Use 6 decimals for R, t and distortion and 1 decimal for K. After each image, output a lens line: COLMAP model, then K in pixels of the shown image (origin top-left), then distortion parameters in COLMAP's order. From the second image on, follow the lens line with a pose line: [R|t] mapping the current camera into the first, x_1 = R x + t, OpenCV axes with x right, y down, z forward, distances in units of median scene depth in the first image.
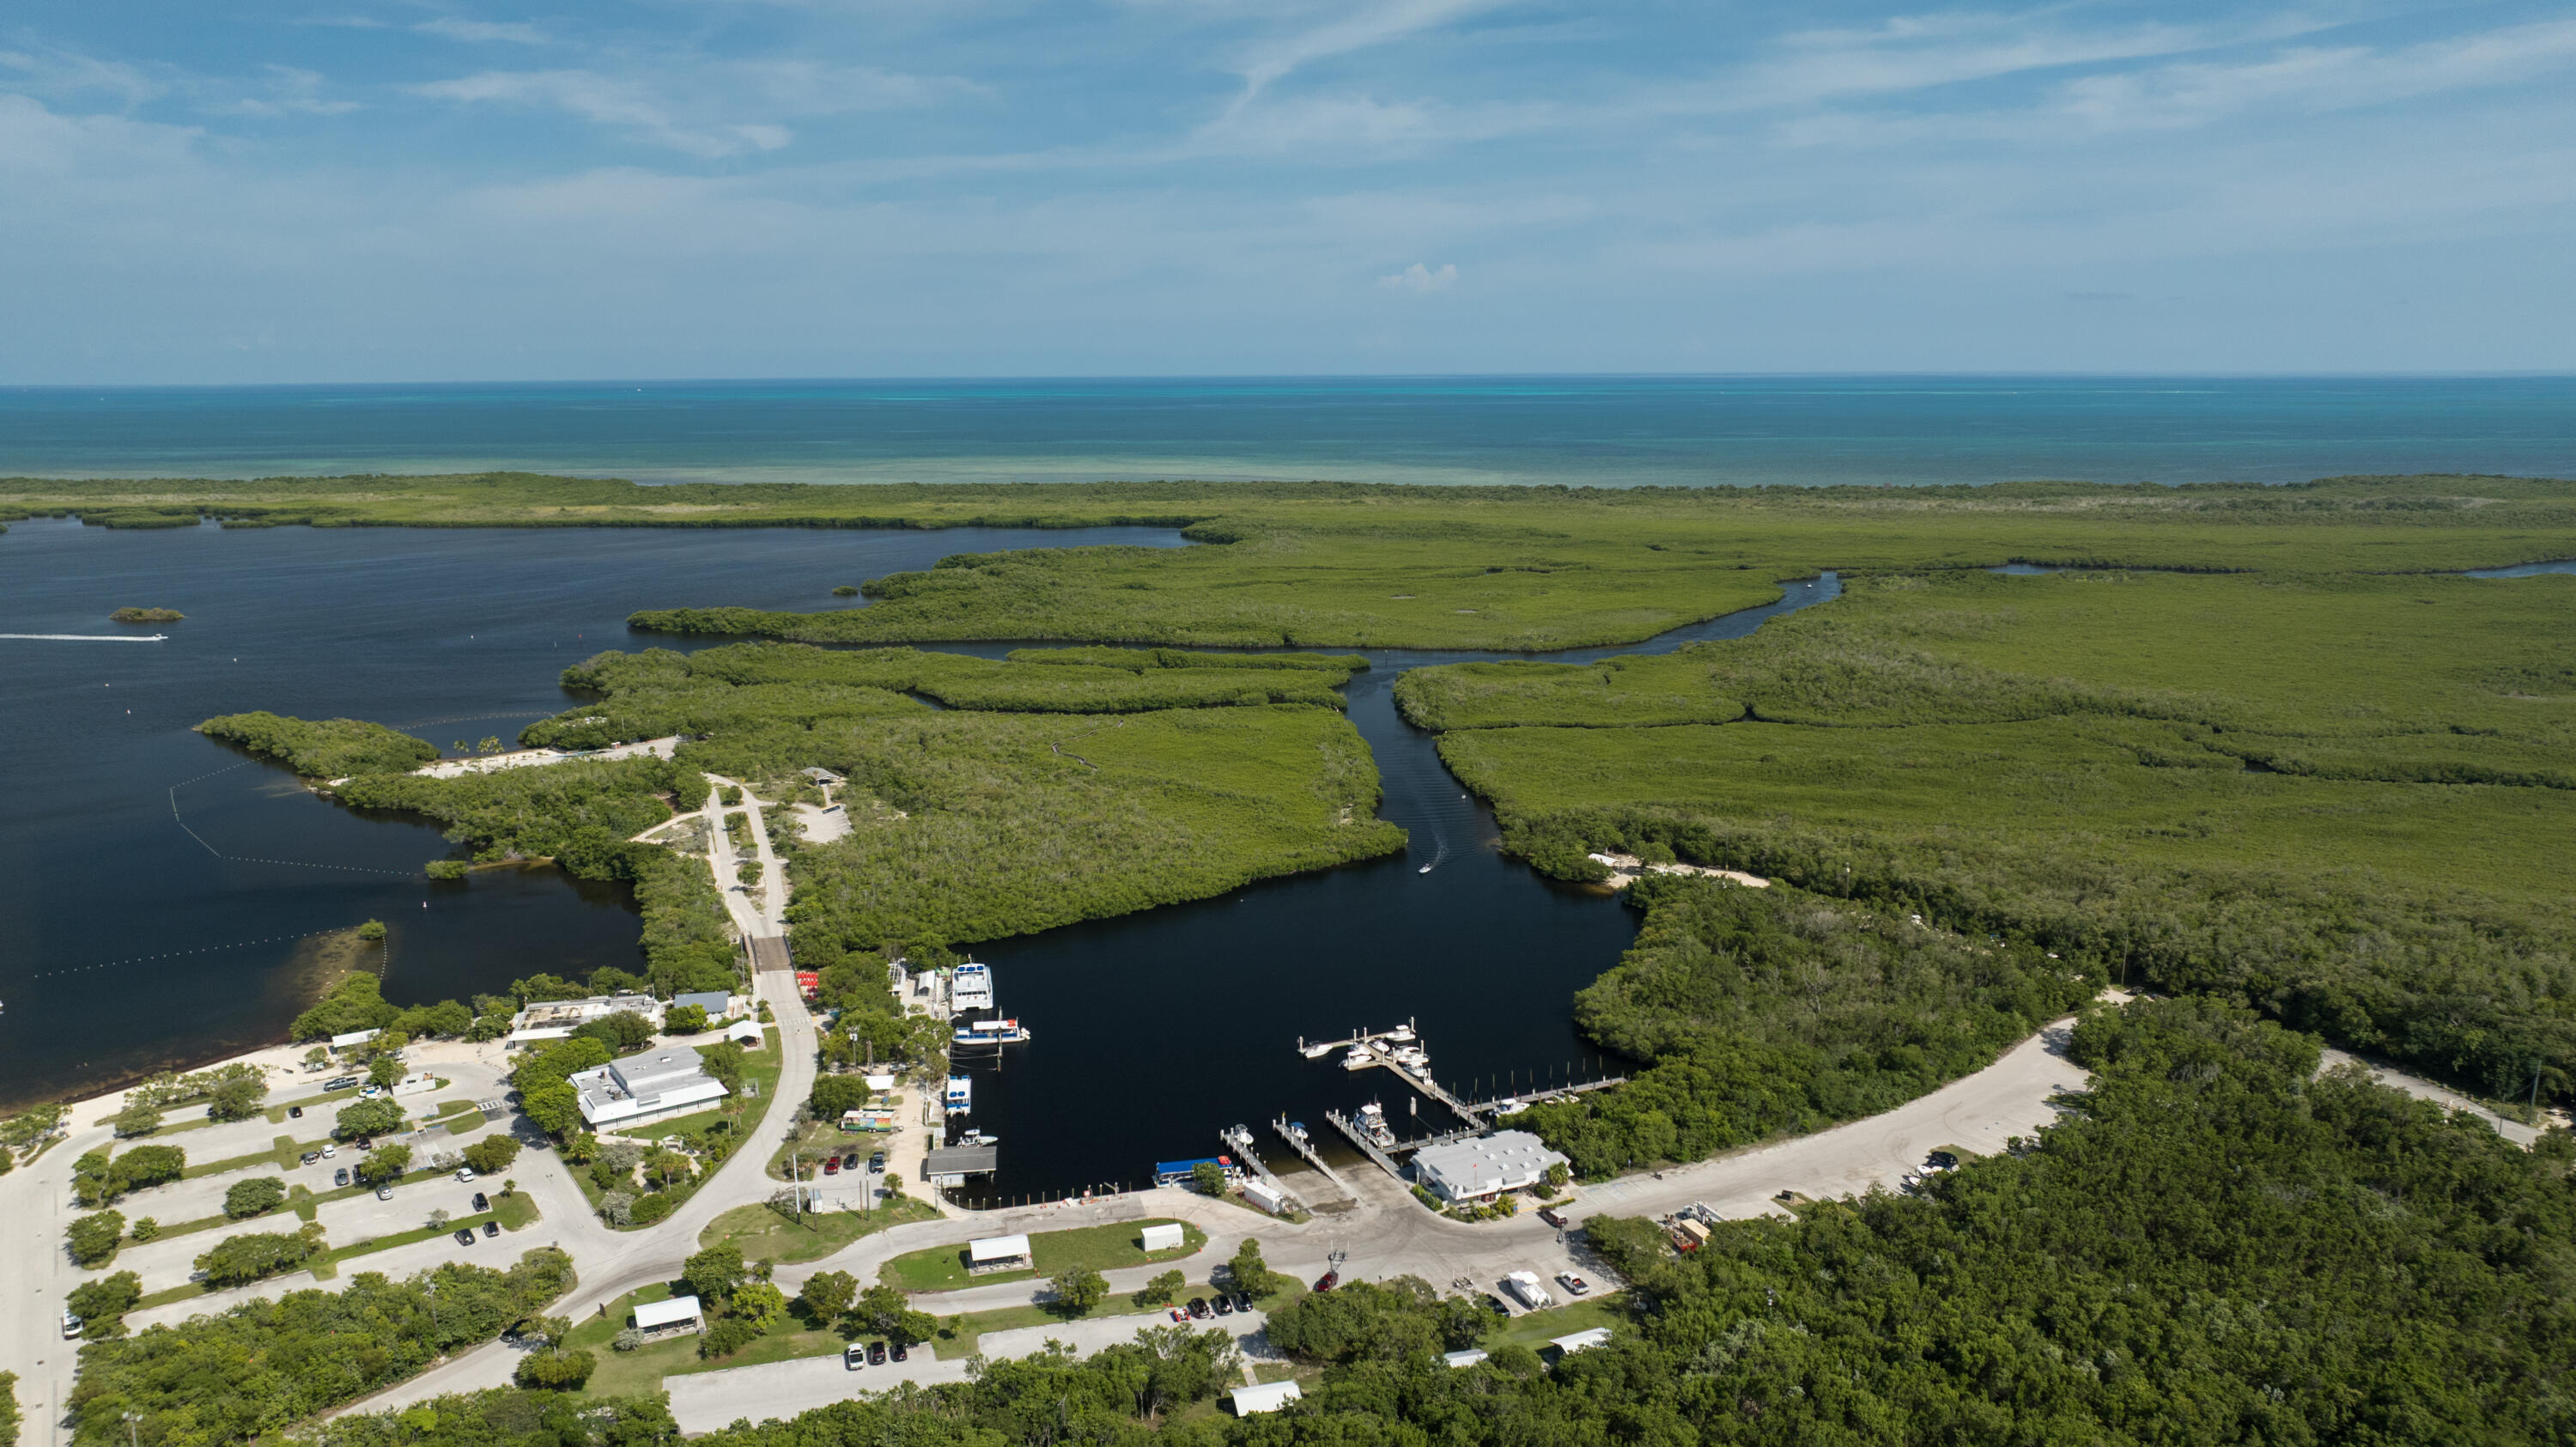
lens RADIAL K [[1835.8, 0, 1288.0], [0, 1835.8, 723.5], [0, 0, 1]] dist [-0.023329, 0.007087]
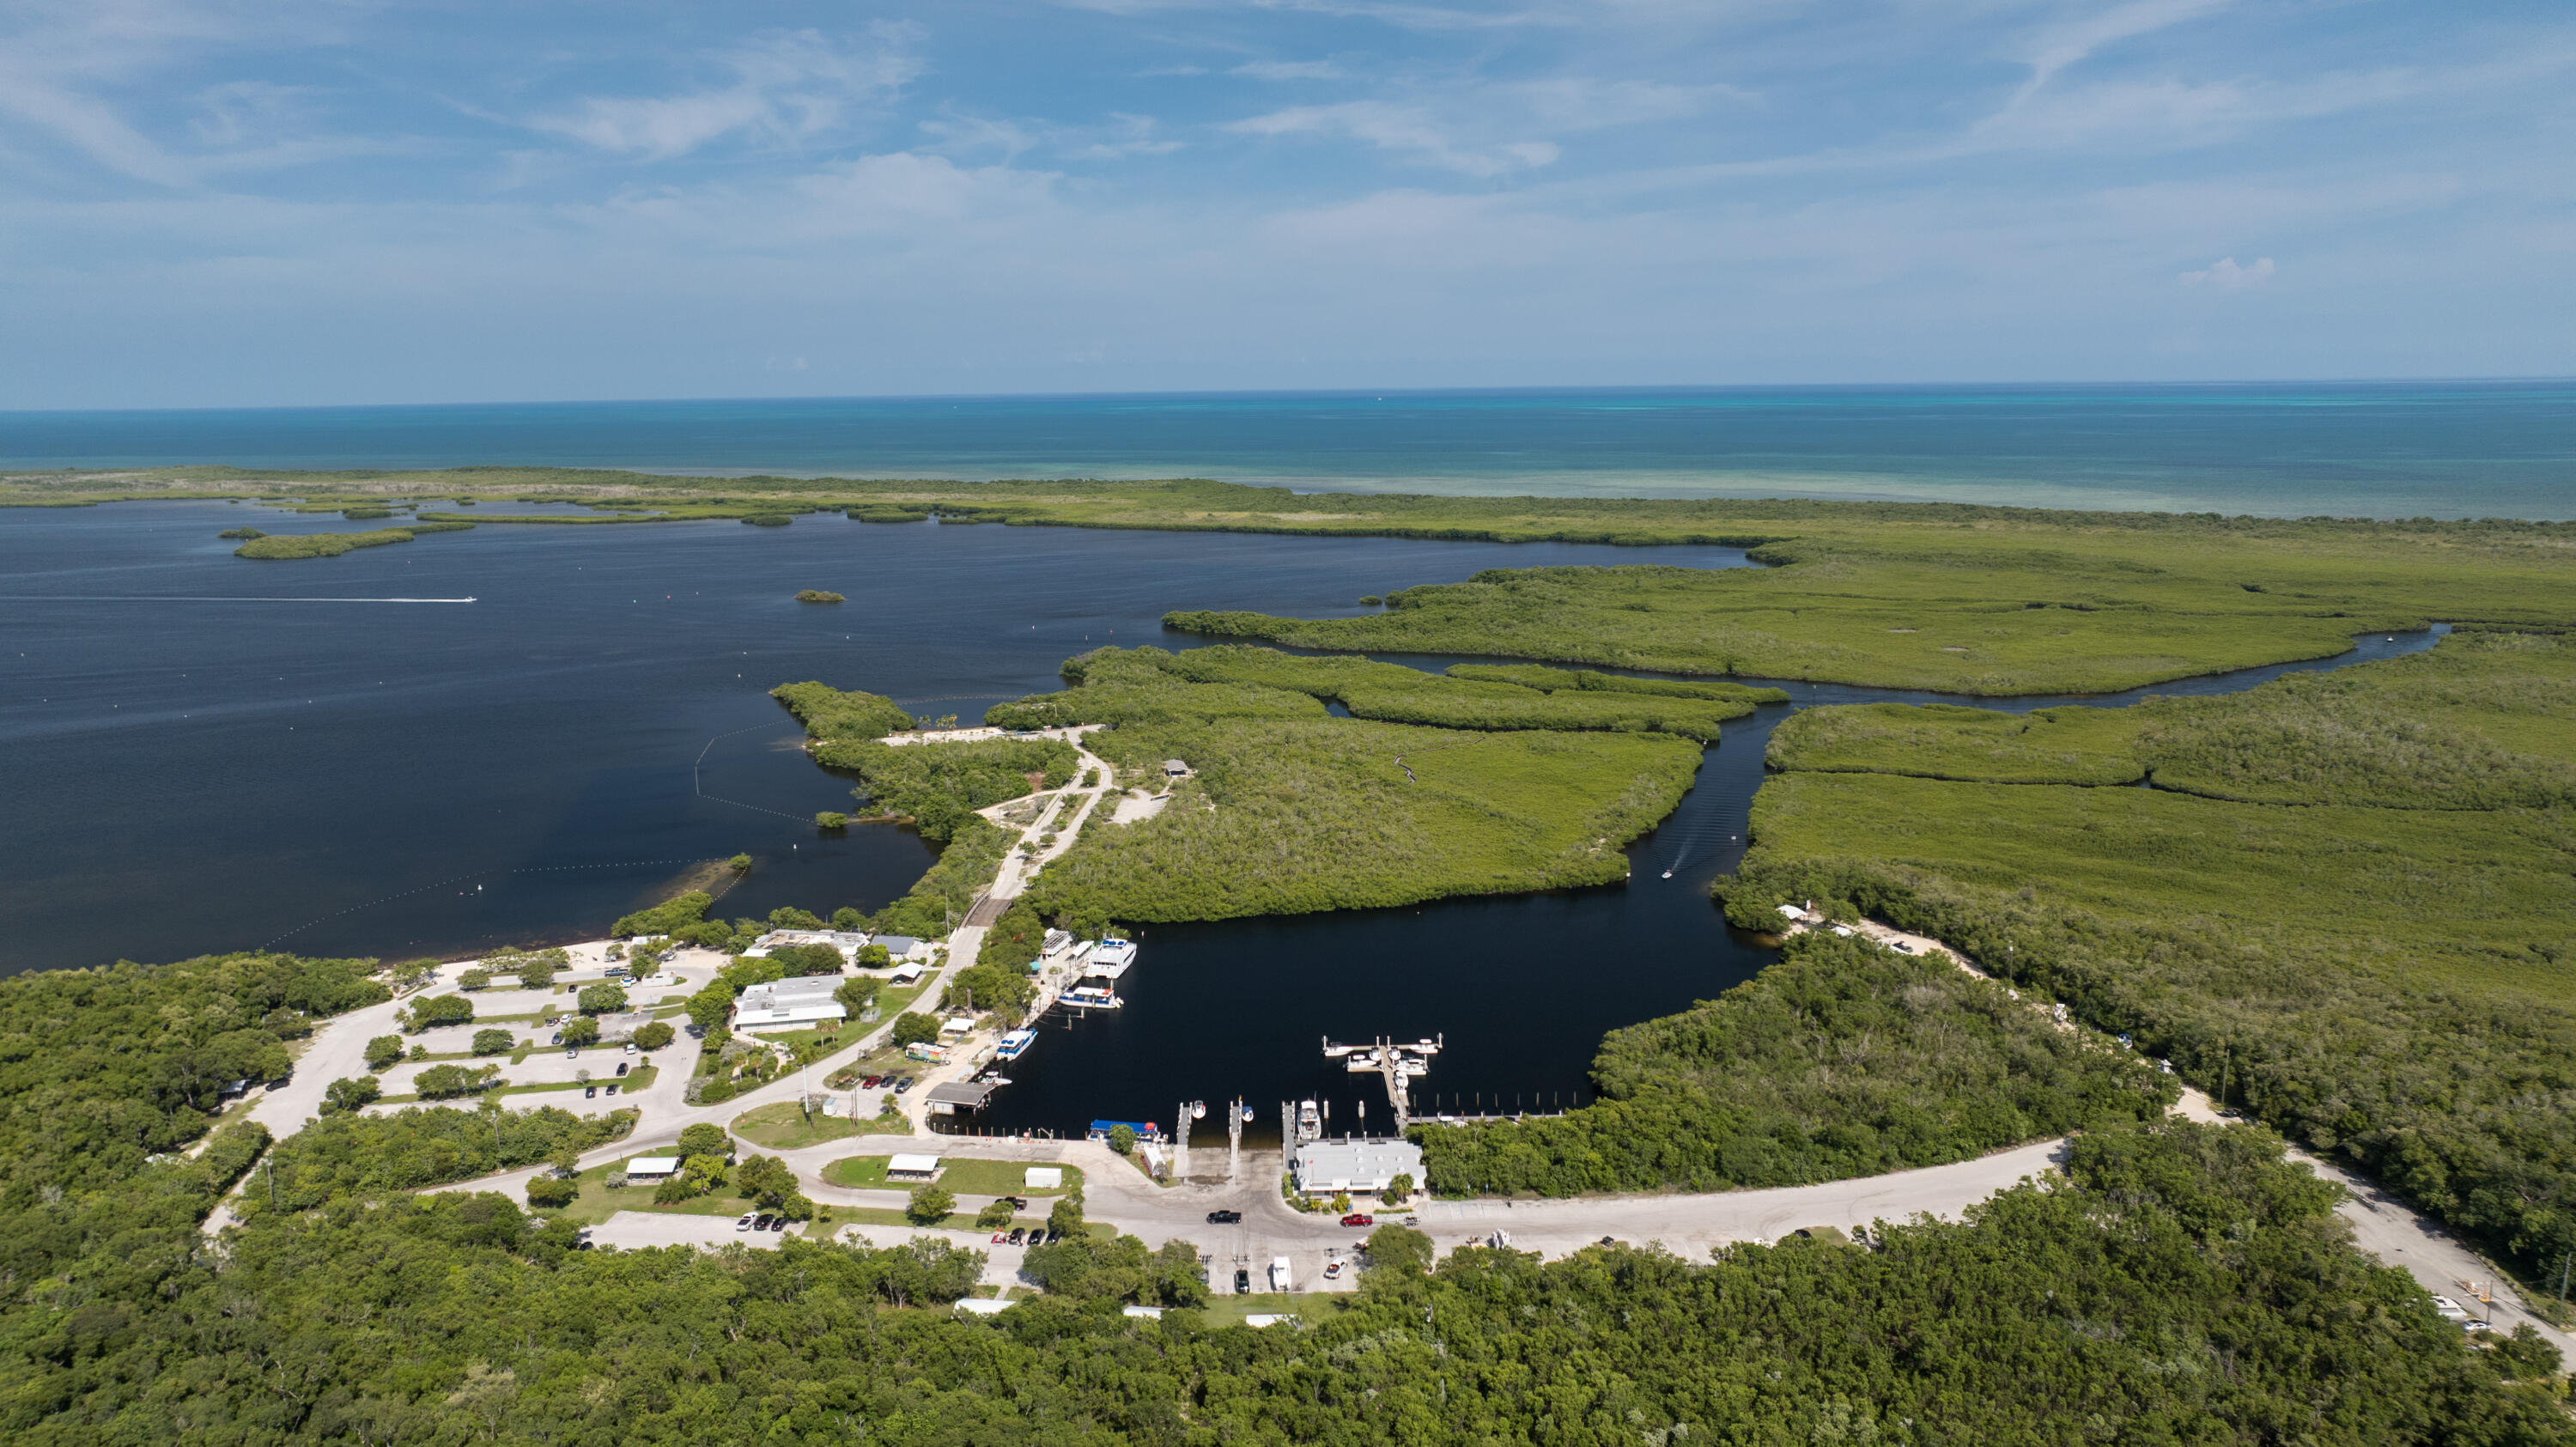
lens RADIAL K [[1819.4, 0, 1288.0], [0, 1819.4, 723.5], [0, 0, 1]] dist [-0.019214, 0.003866]
pose [[0.918367, 0.066845, -0.390044, 0.153985], [-0.067537, 0.997645, 0.011958, -0.010598], [0.389925, 0.015360, 0.920719, -0.005327]]
